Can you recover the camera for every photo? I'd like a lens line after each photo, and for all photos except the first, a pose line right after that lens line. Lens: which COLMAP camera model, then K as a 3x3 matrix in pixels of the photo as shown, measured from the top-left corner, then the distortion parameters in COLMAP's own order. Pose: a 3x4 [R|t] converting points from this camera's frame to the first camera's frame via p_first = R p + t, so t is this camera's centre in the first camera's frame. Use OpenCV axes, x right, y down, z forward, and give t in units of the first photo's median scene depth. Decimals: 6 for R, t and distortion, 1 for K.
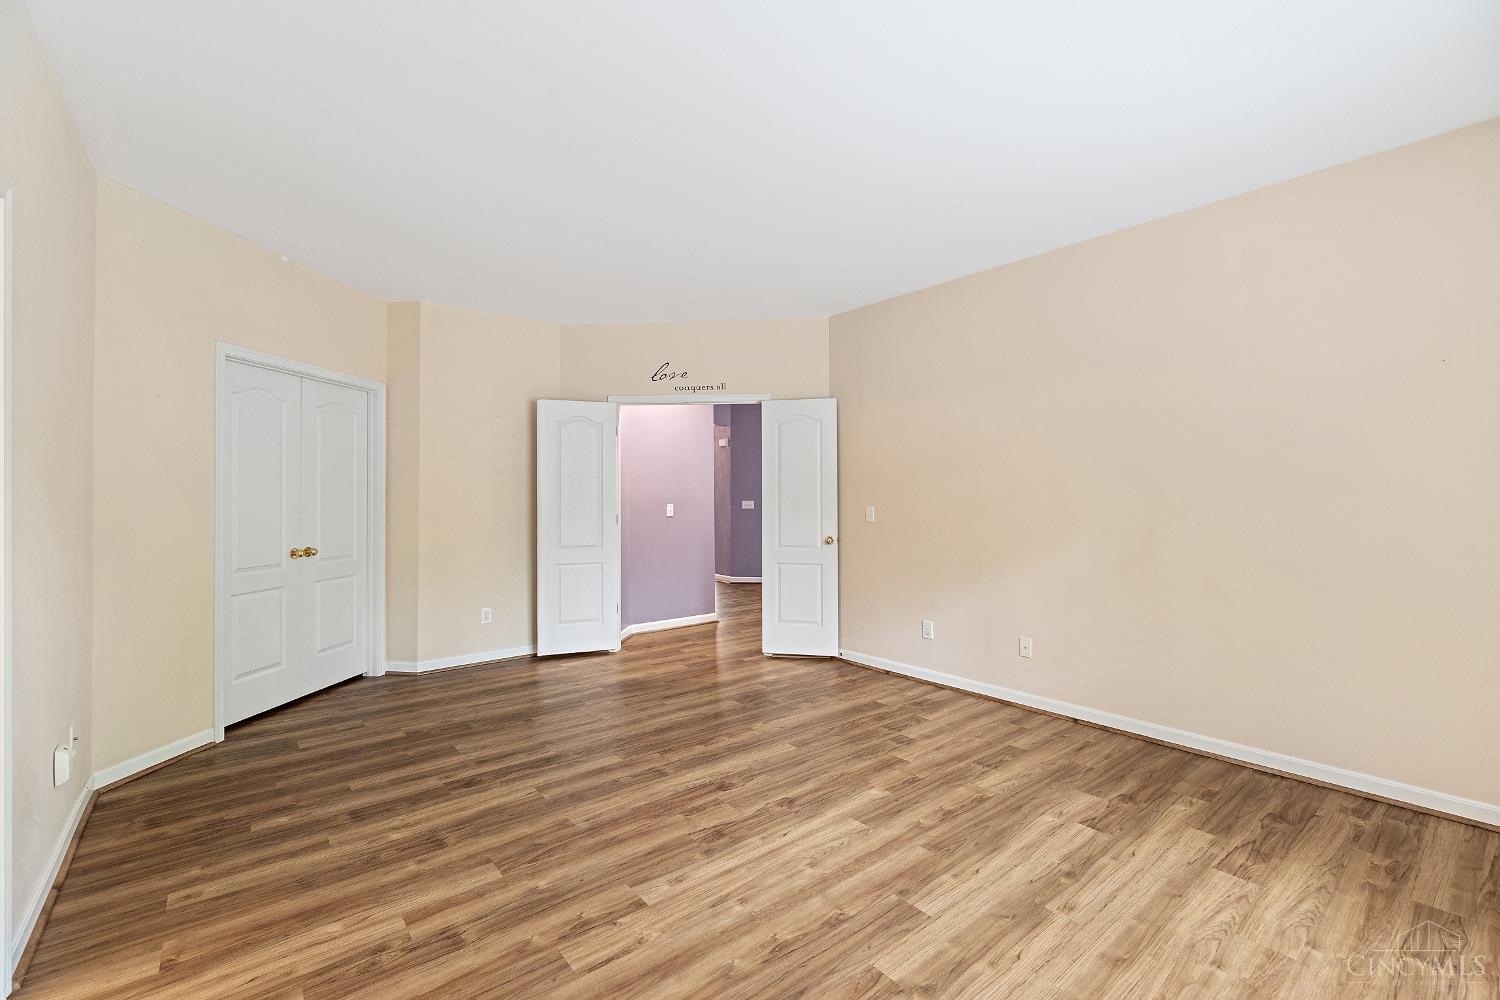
lens RADIAL K [[641.7, 0, 746.8], [0, 641.7, 502.6], [0, 0, 1]] dist [-0.007253, 0.000379]
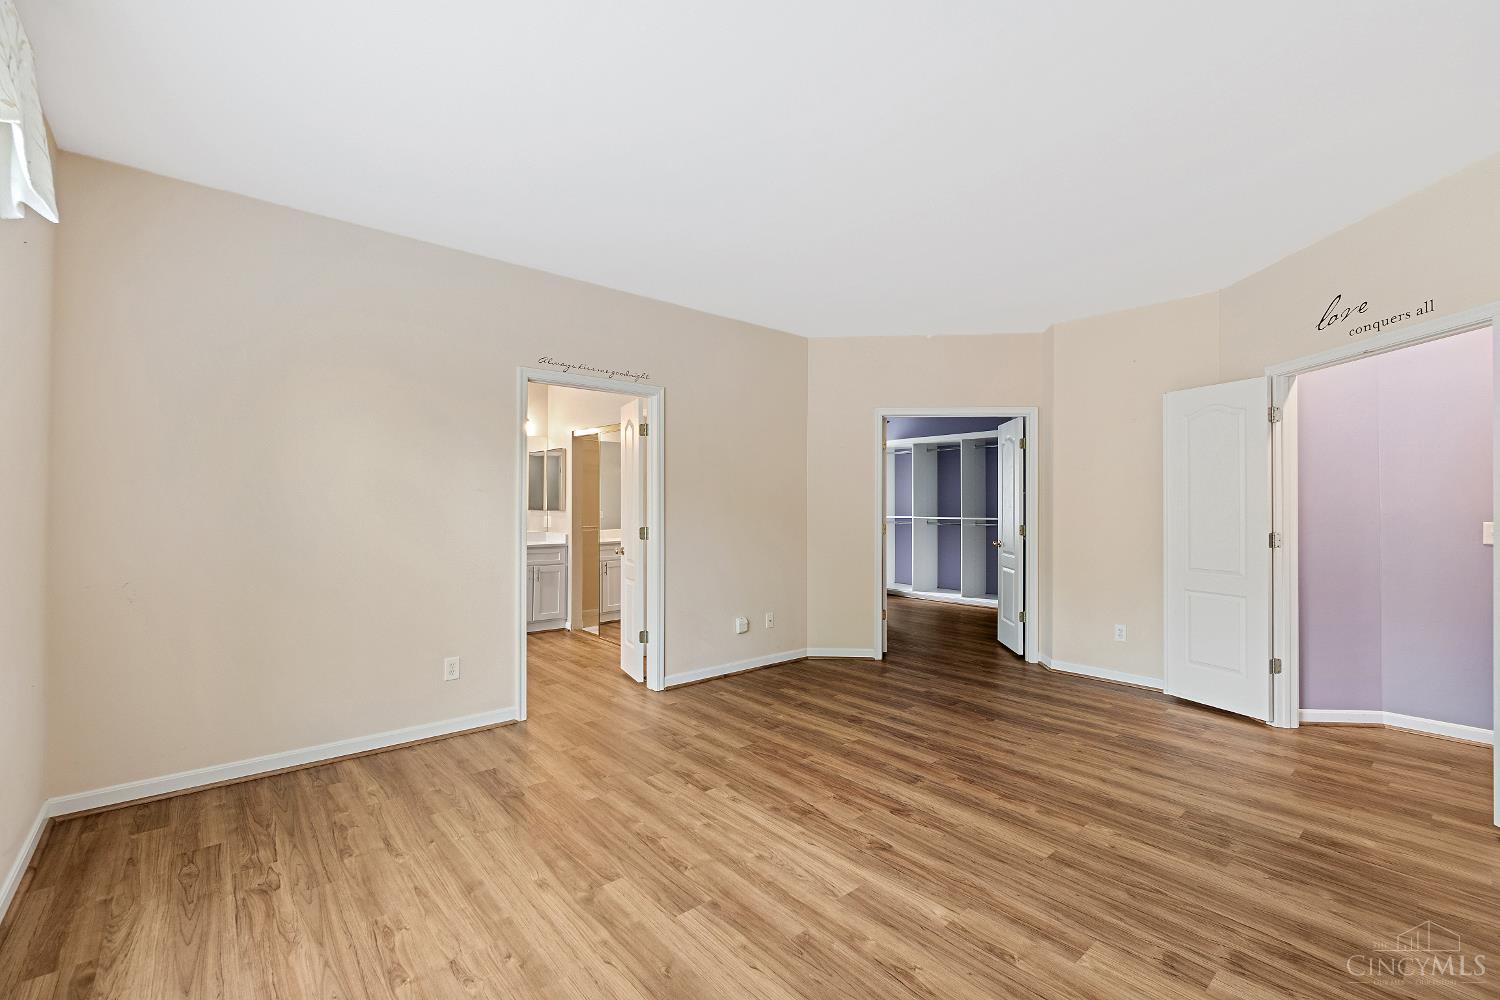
lens RADIAL K [[641.7, 0, 746.8], [0, 641.7, 502.6], [0, 0, 1]] dist [-0.007253, 0.000379]
pose [[0.029238, -0.002822, -0.999569, 0.921755], [-0.015170, 0.999880, -0.003267, -0.005498], [0.999457, 0.015259, 0.029191, 0.756746]]
